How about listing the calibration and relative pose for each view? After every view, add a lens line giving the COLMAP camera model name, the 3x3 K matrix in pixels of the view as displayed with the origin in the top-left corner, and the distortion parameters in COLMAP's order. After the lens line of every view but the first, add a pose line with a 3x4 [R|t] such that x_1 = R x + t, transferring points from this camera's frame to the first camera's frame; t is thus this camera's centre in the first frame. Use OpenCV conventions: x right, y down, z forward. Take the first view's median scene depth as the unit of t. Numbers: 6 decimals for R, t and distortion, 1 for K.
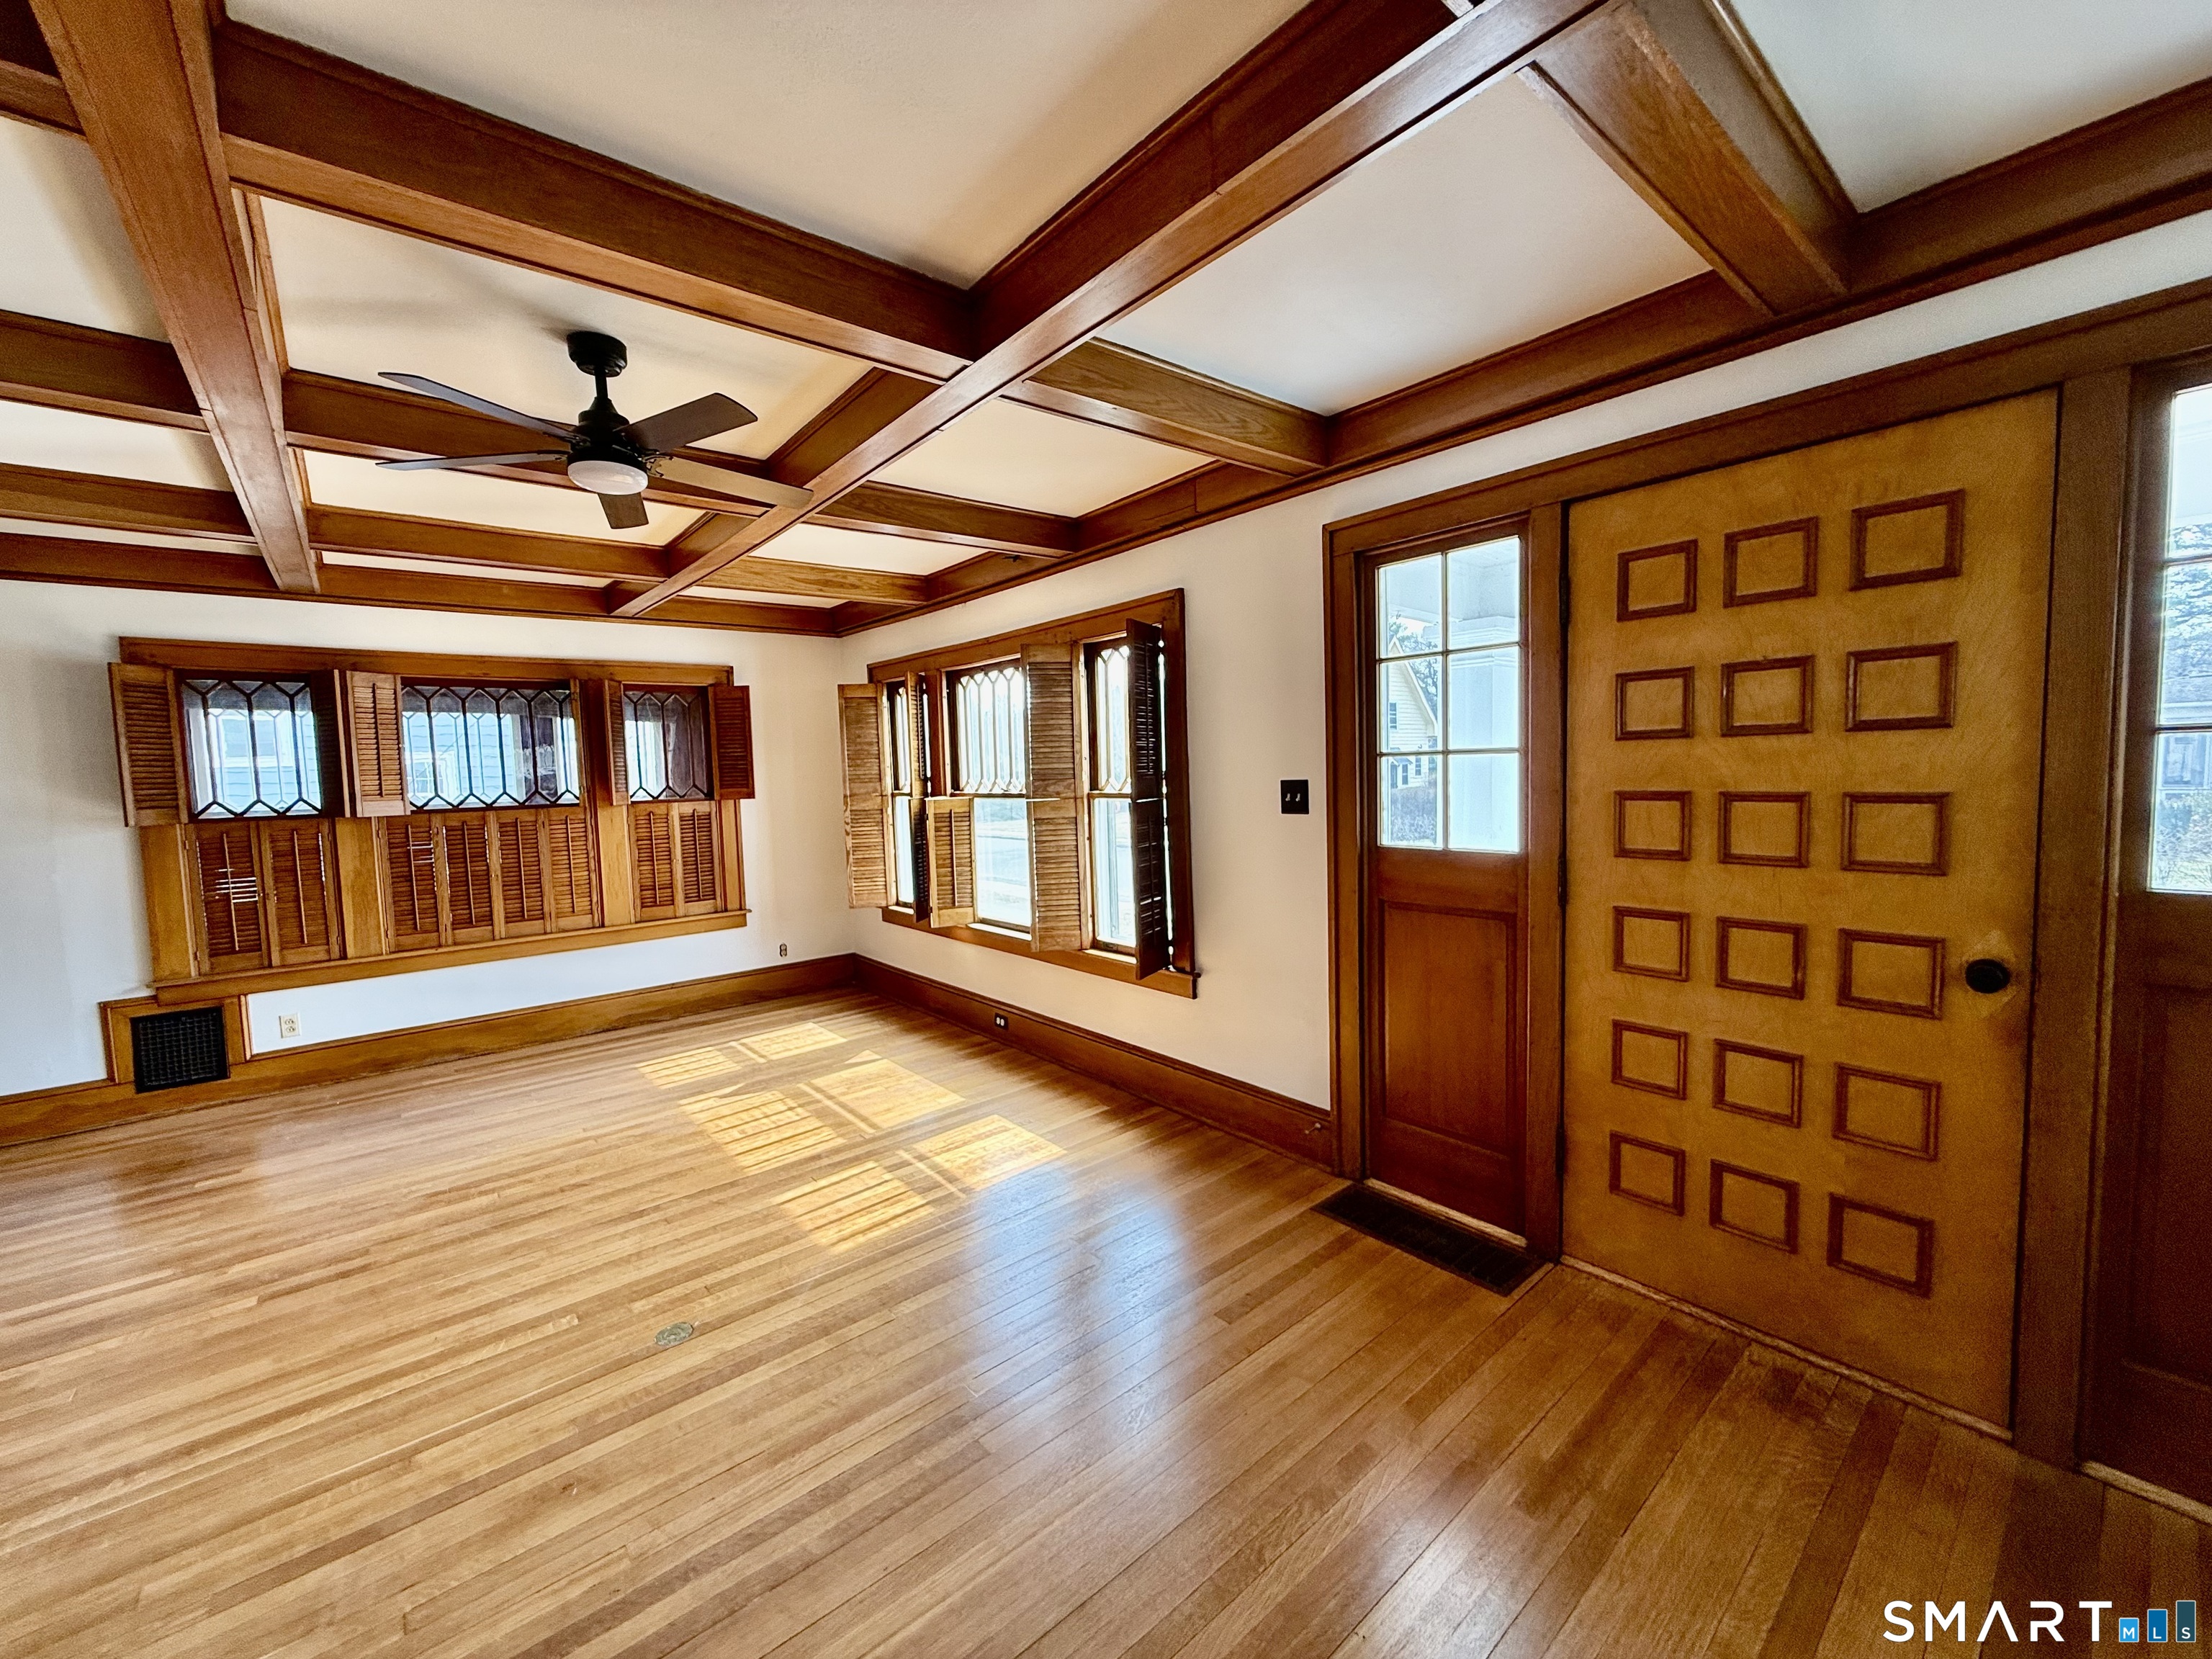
lens RADIAL K [[880.2, 0, 1099.6], [0, 880.2, 828.9], [0, 0, 1]] dist [-0.001205, 0.000202]
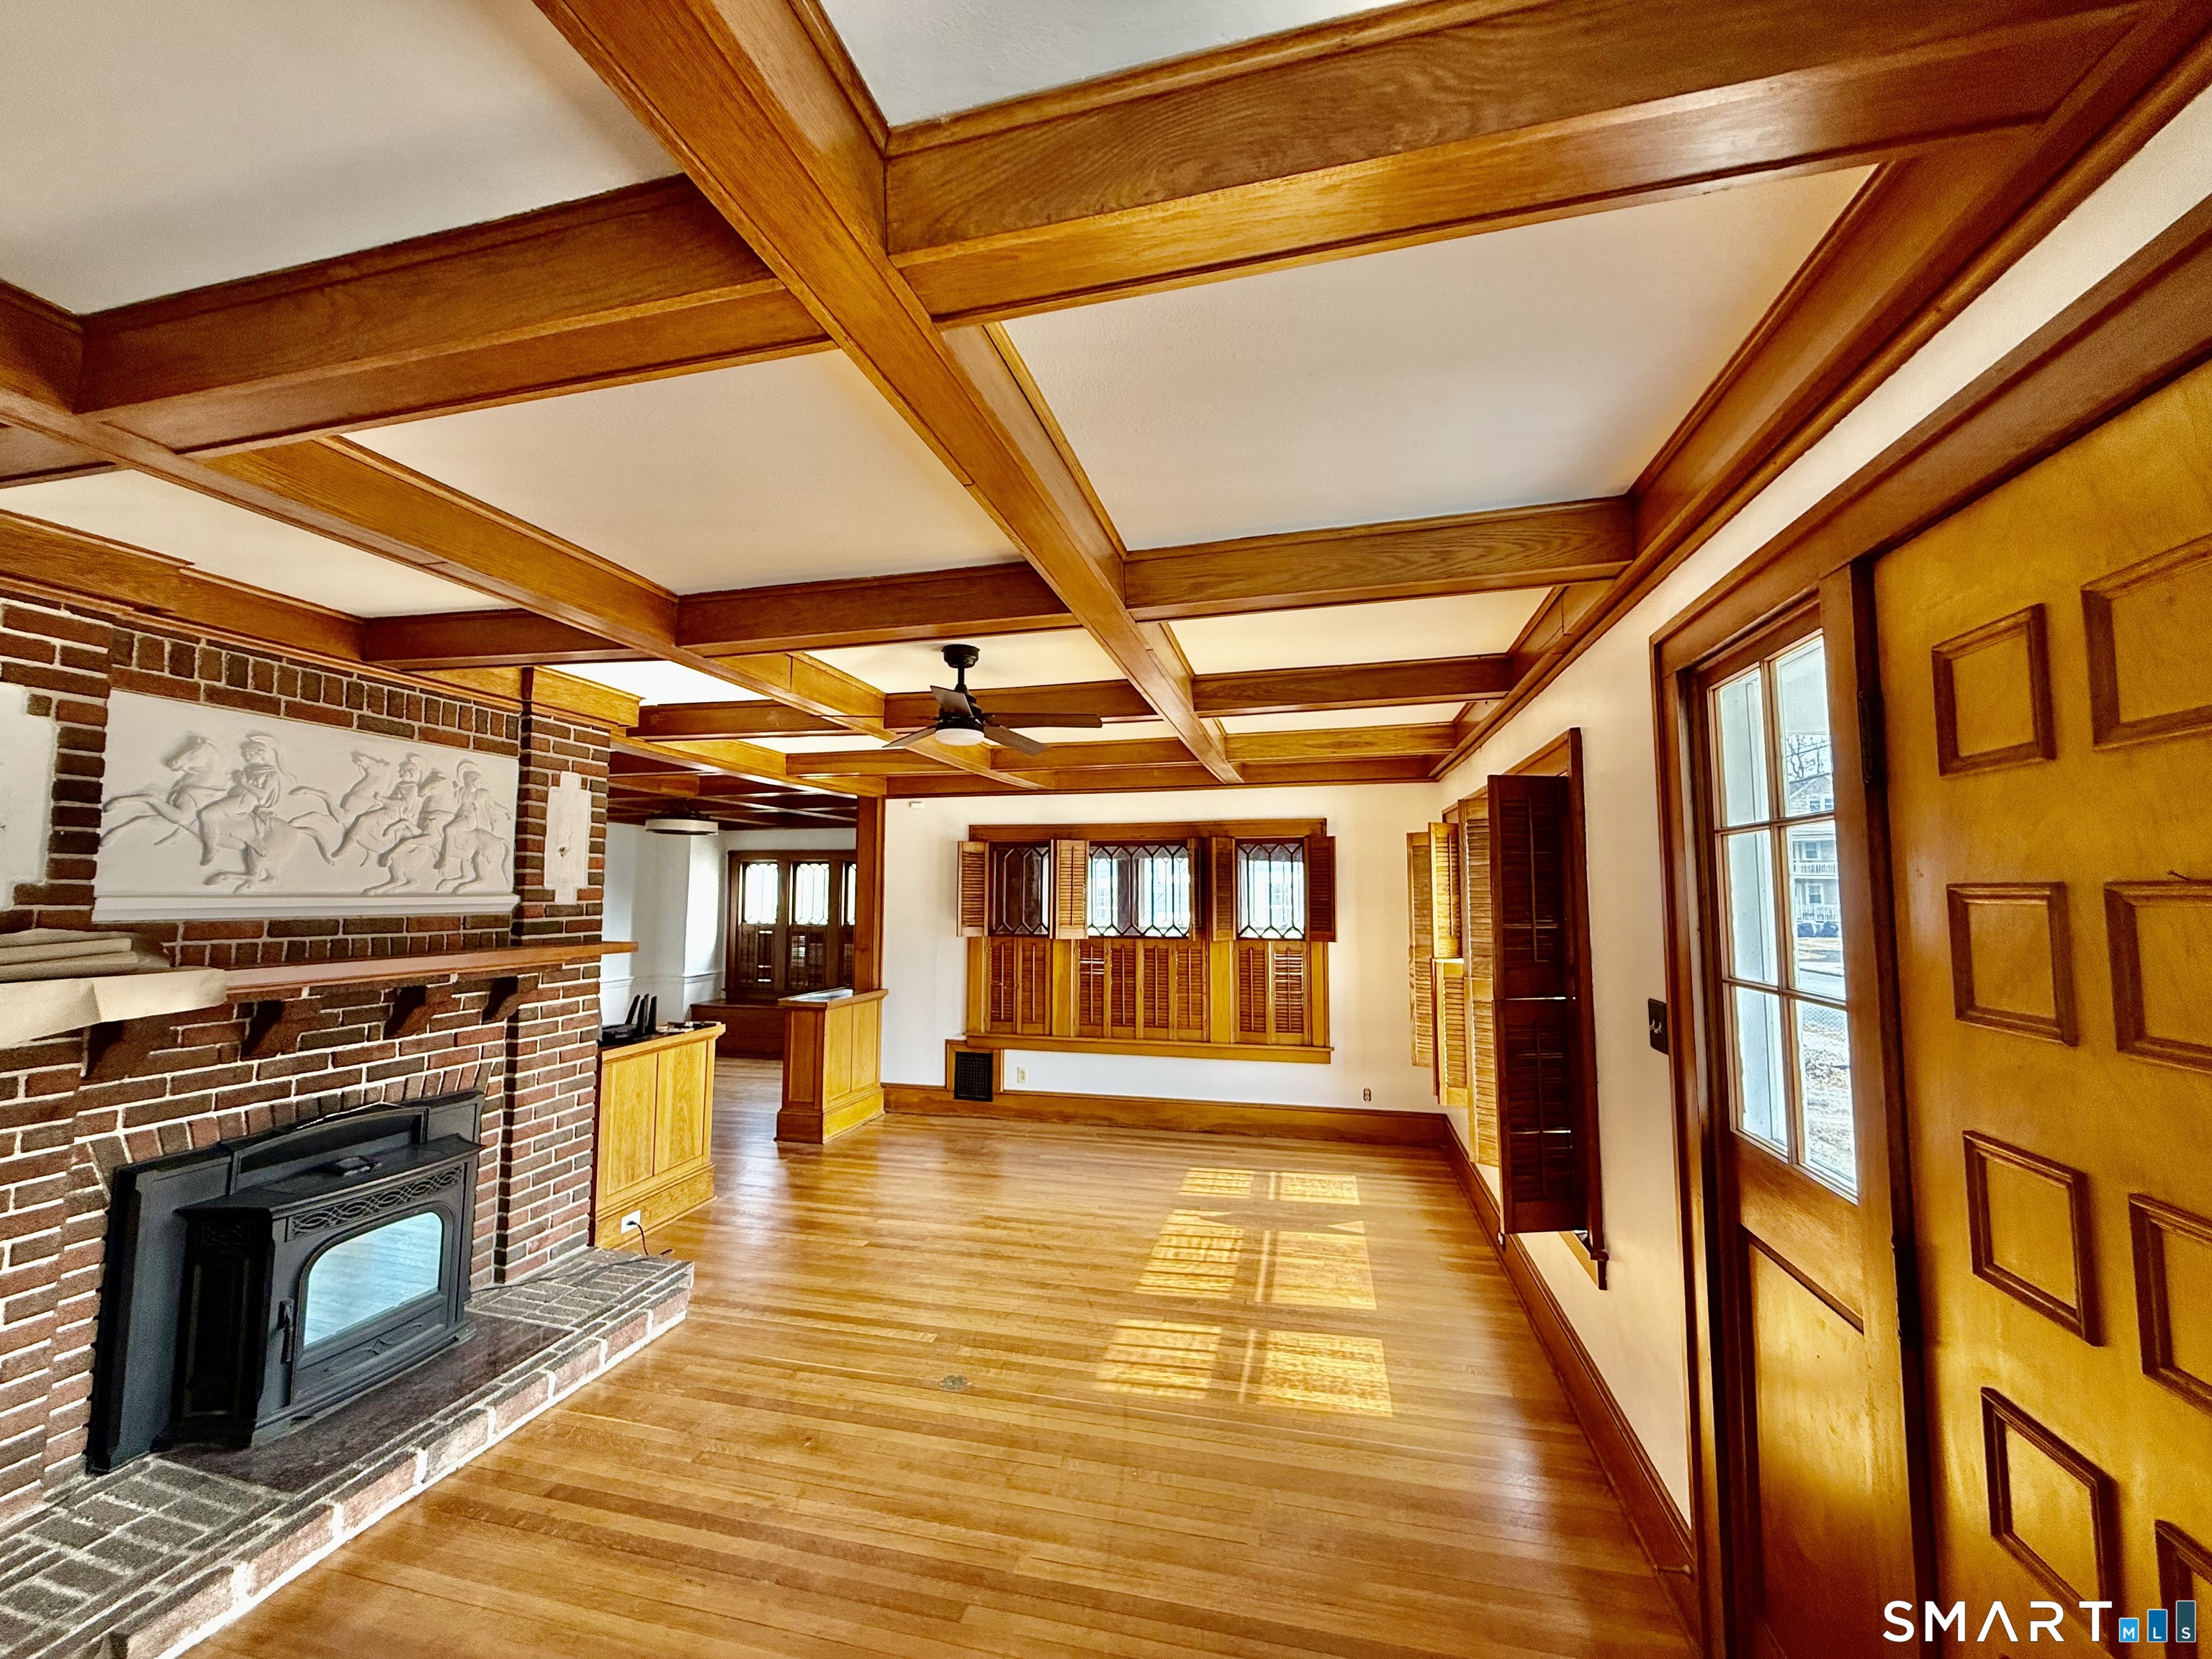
lens RADIAL K [[880.2, 0, 1098.1], [0, 880.2, 828.7], [0, 0, 1]] dist [-0.001205, 0.000202]
pose [[0.589173, -0.028460, -0.807505, 0.513152], [-0.074760, 0.993173, -0.089550, -0.093473], [0.804541, 0.113129, 0.583023, 0.244431]]
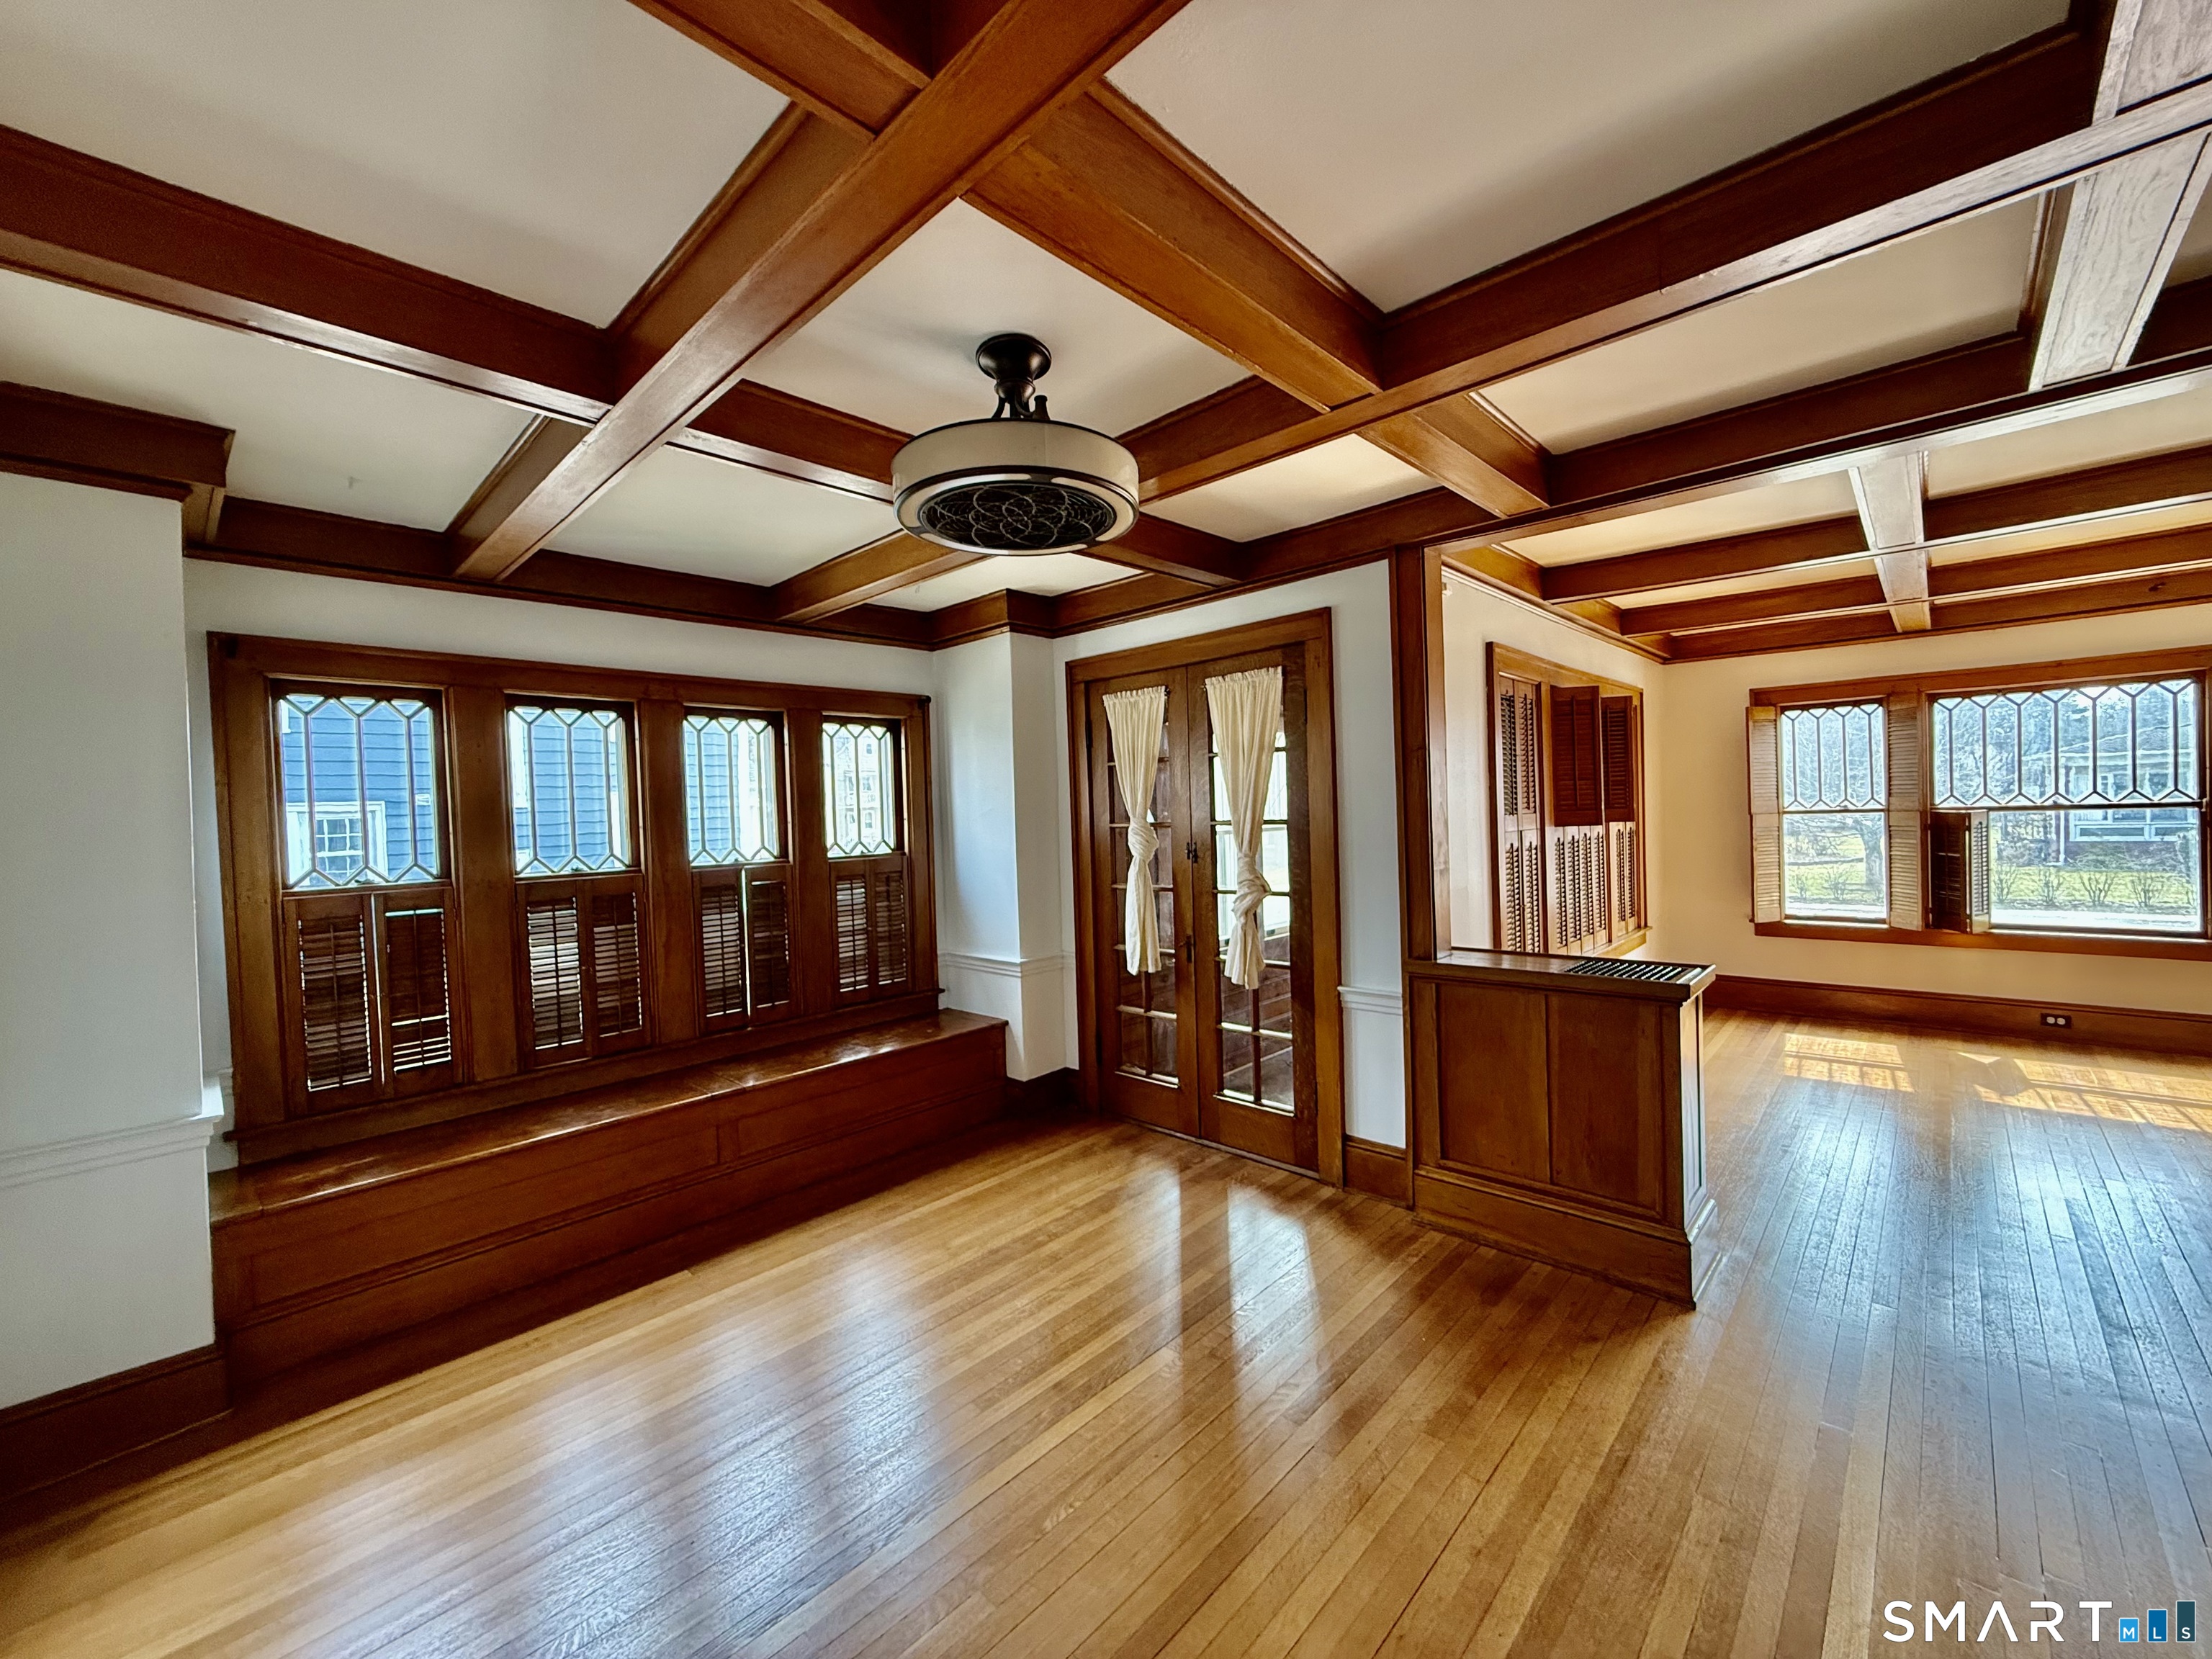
lens RADIAL K [[880.2, 0, 1111.4], [0, 880.2, 820.7], [0, 0, 1]] dist [-0.001205, 0.000202]
pose [[0.992112, 0.000338, 0.125356, -2.047756], [0.005960, 0.998738, -0.049860, 0.029561], [-0.125215, 0.050214, 0.990858, 0.076665]]
